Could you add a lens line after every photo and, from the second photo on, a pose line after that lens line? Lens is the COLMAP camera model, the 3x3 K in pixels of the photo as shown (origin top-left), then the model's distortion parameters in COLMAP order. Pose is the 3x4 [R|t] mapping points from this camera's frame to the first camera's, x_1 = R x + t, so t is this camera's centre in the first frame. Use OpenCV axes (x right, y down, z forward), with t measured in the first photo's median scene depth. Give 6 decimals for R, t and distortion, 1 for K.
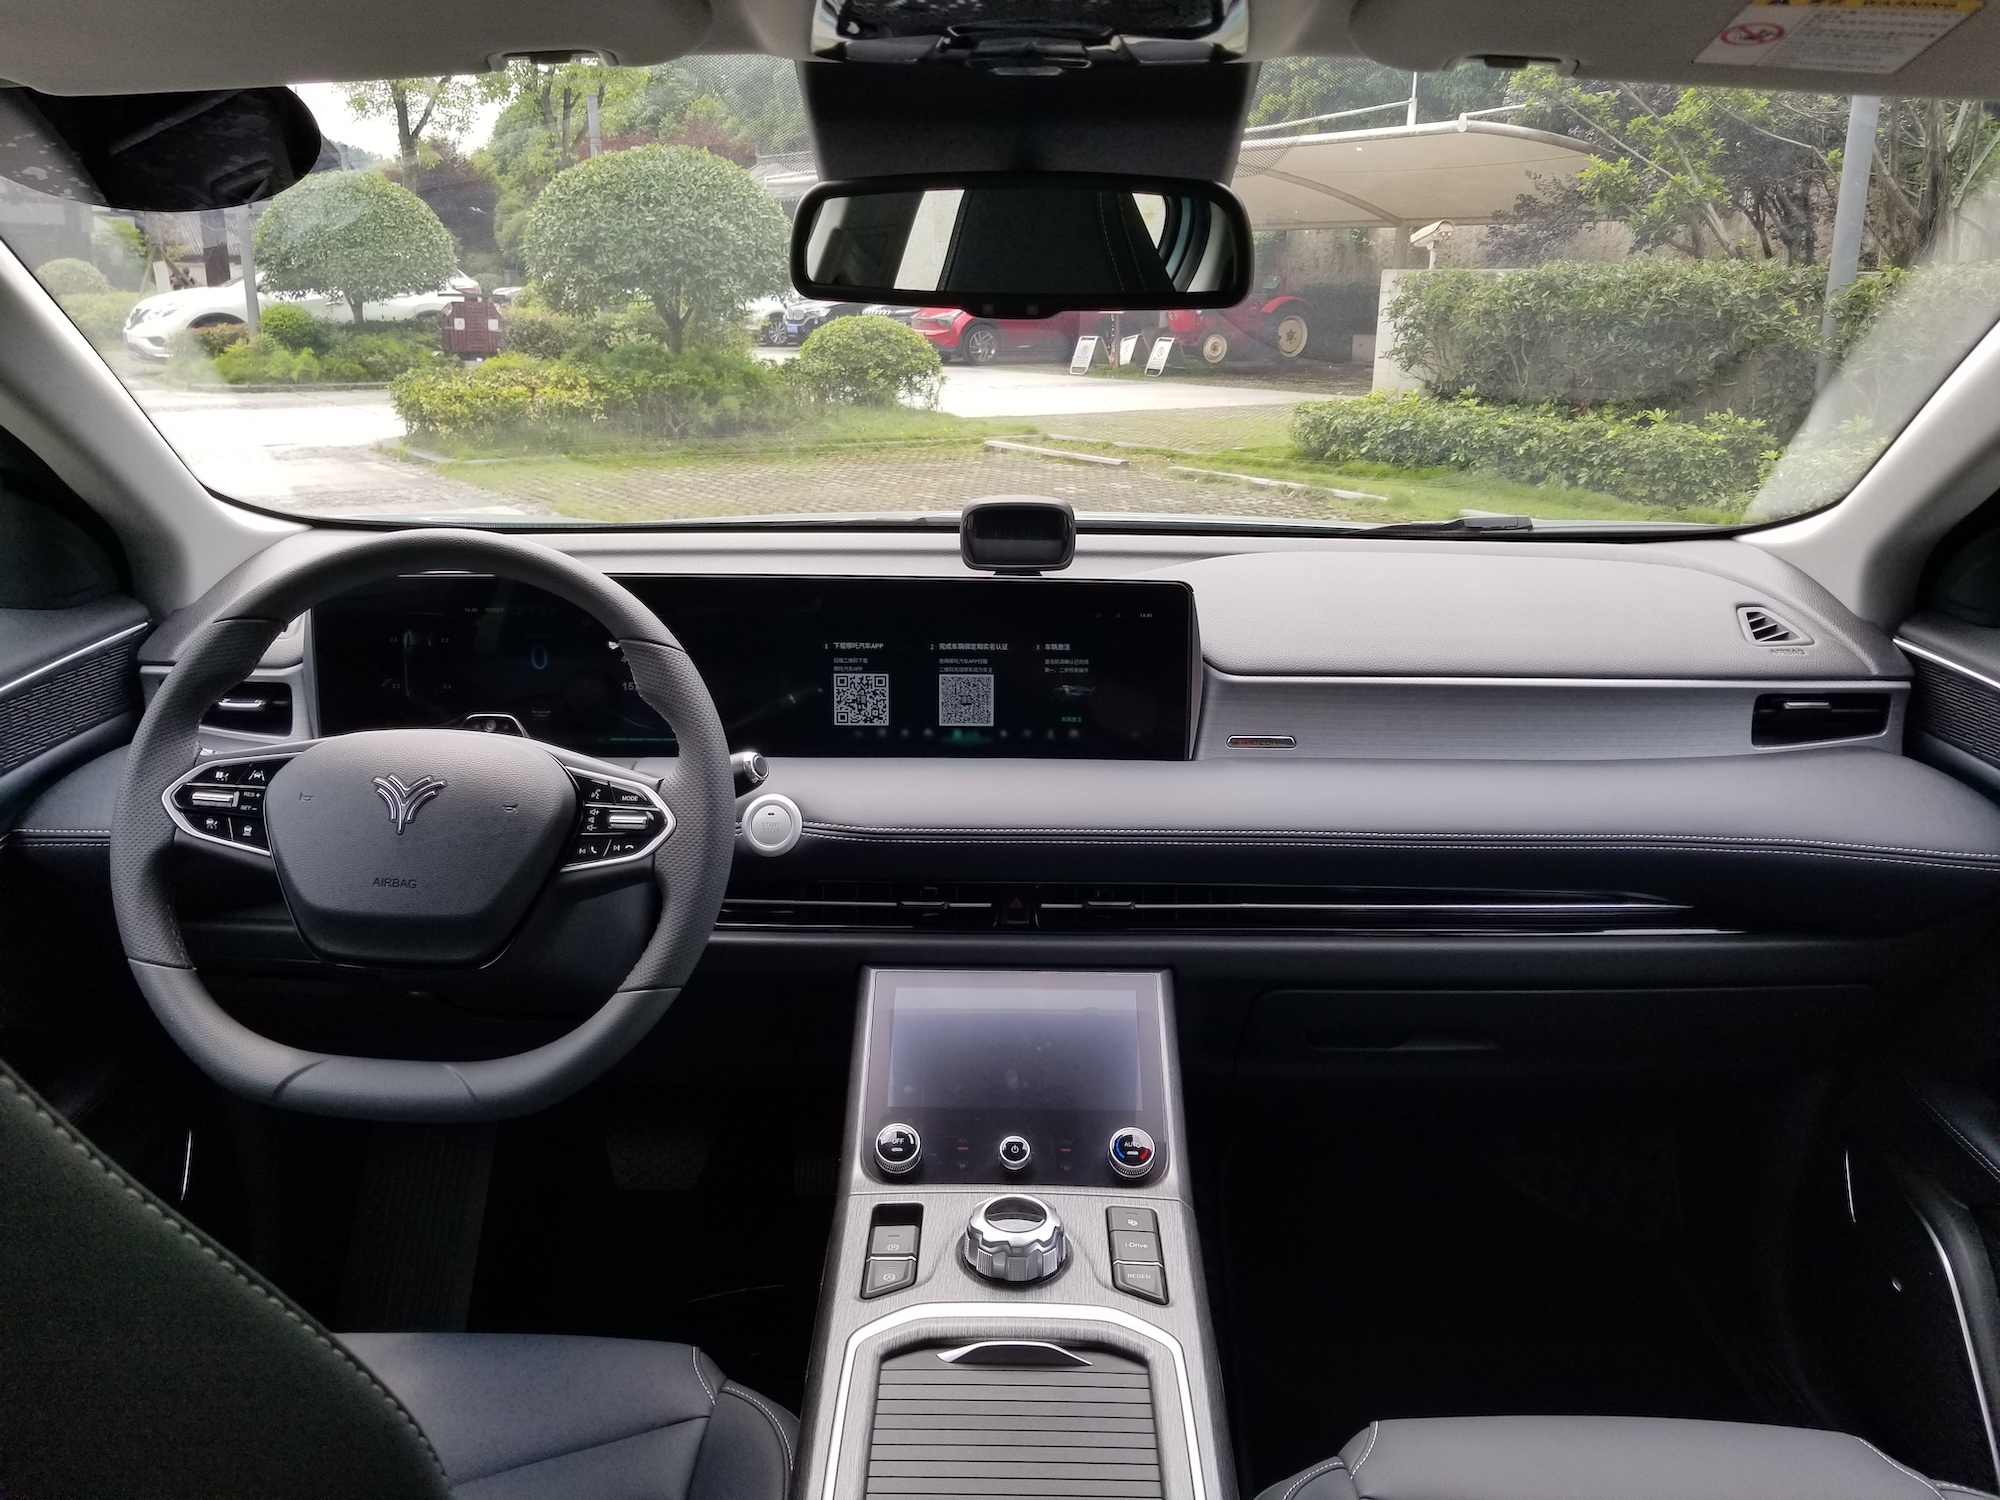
lens RADIAL K [[1543.4, 0, 985.5], [0, 1543.4, 703.9], [0, 0, 1]] dist [0.017127, -0.069055]
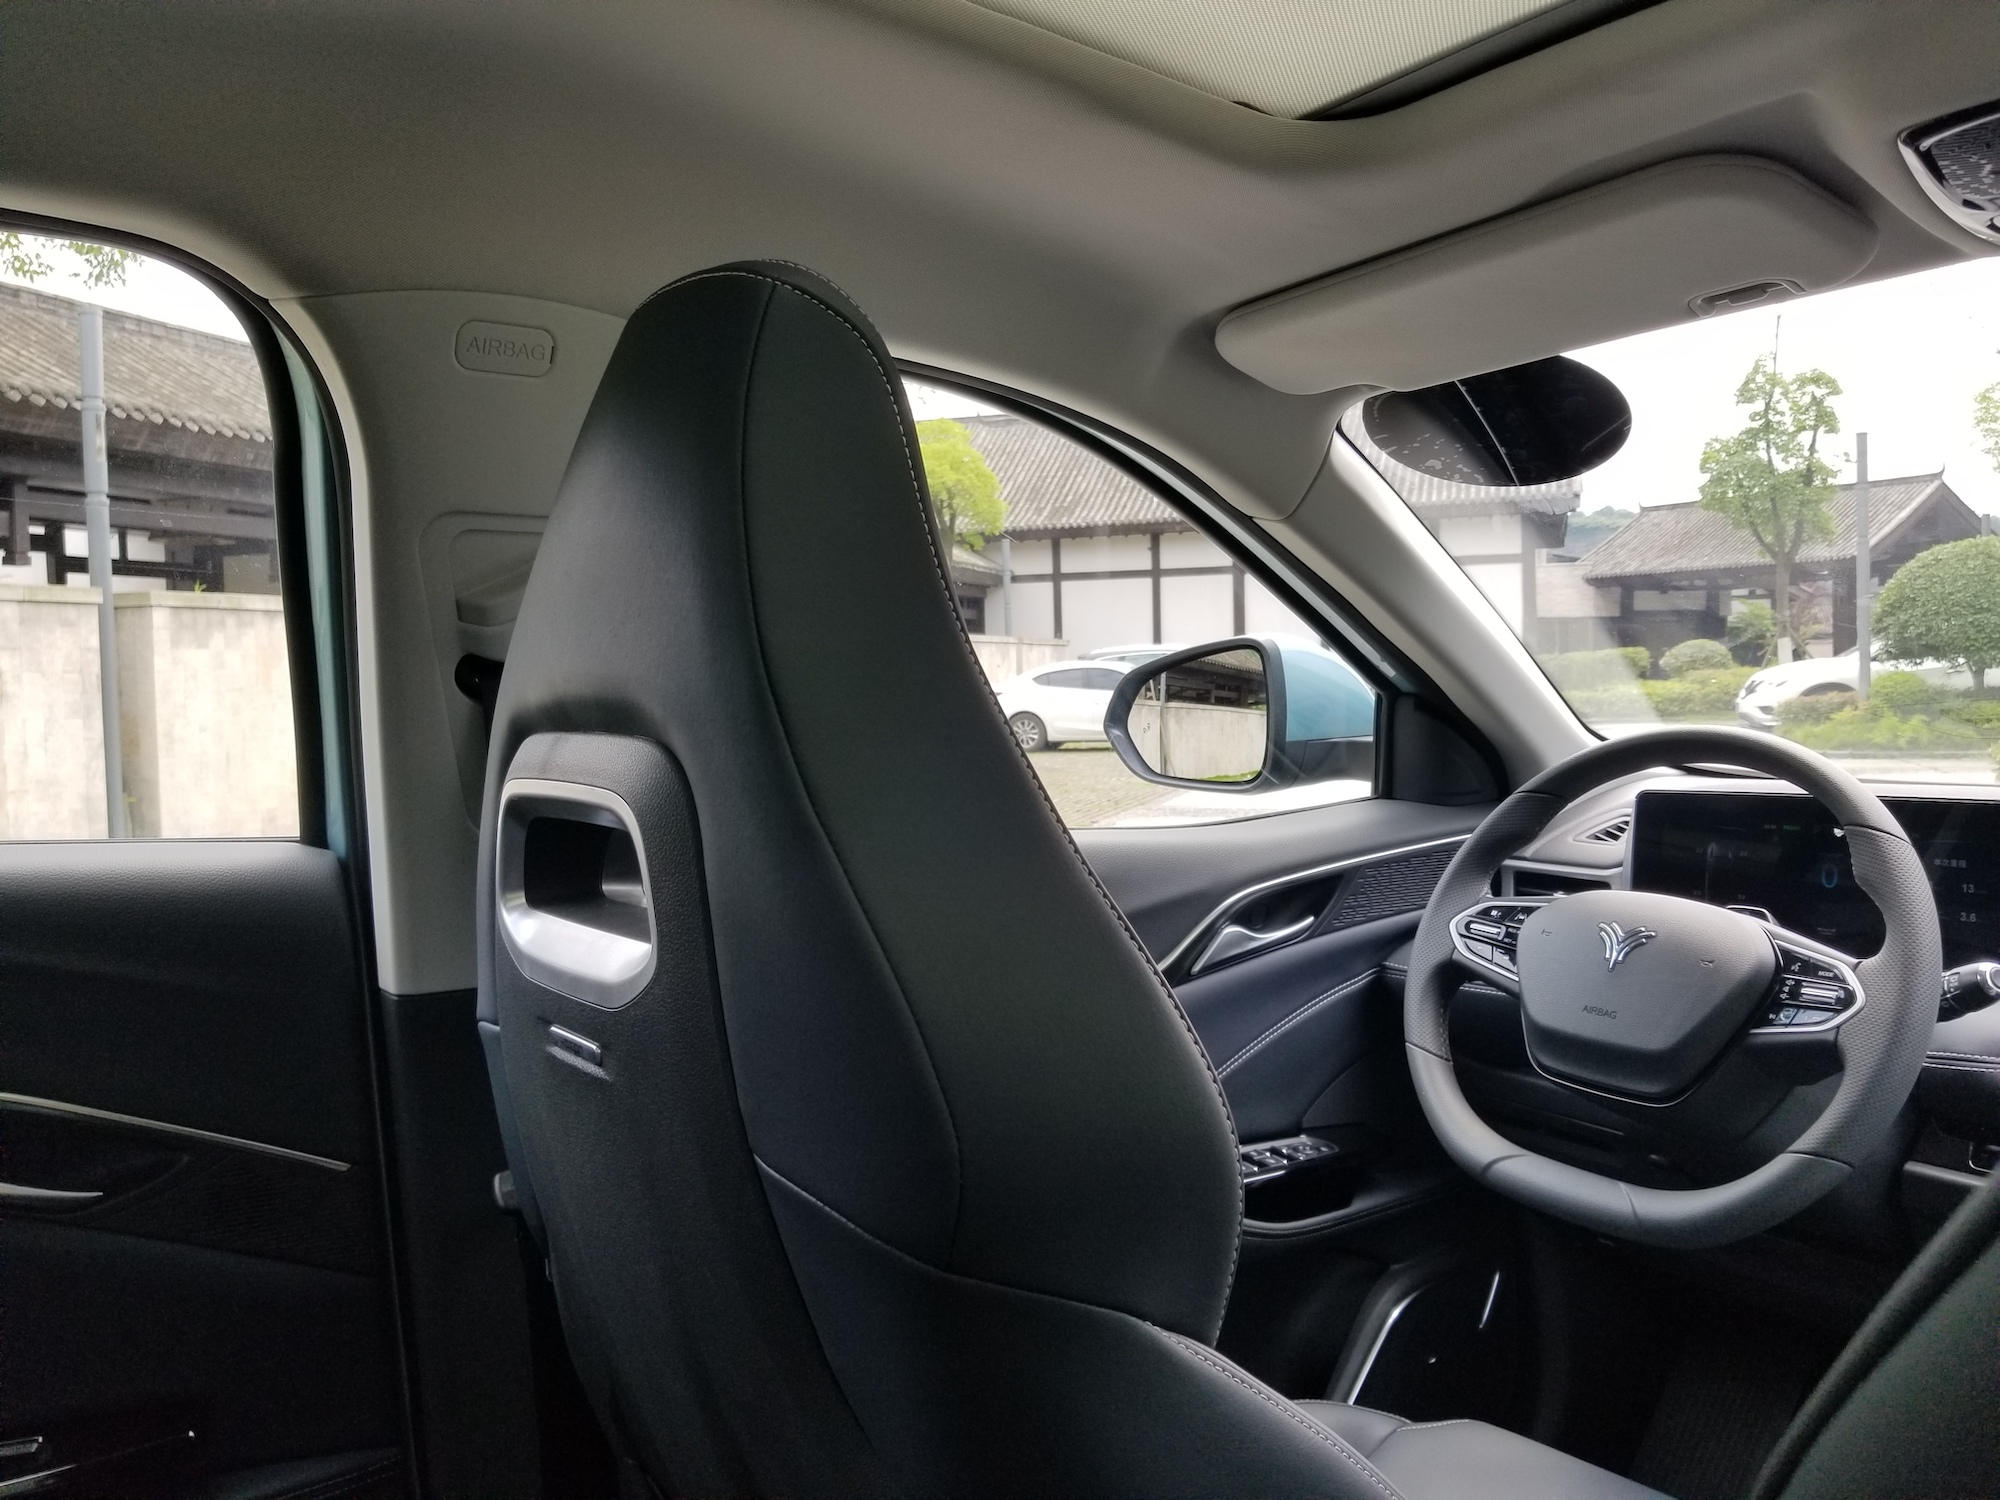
lens RADIAL K [[1543.4, 0, 1013.2], [0, 1543.4, 746.3], [0, 0, 1]] dist [0.017127, -0.069055]
pose [[0.588854, 0.009997, -0.808177, 0.222597], [-0.178325, 0.976889, -0.117847, 0.104497], [0.788322, 0.213513, 0.577028, -0.039907]]
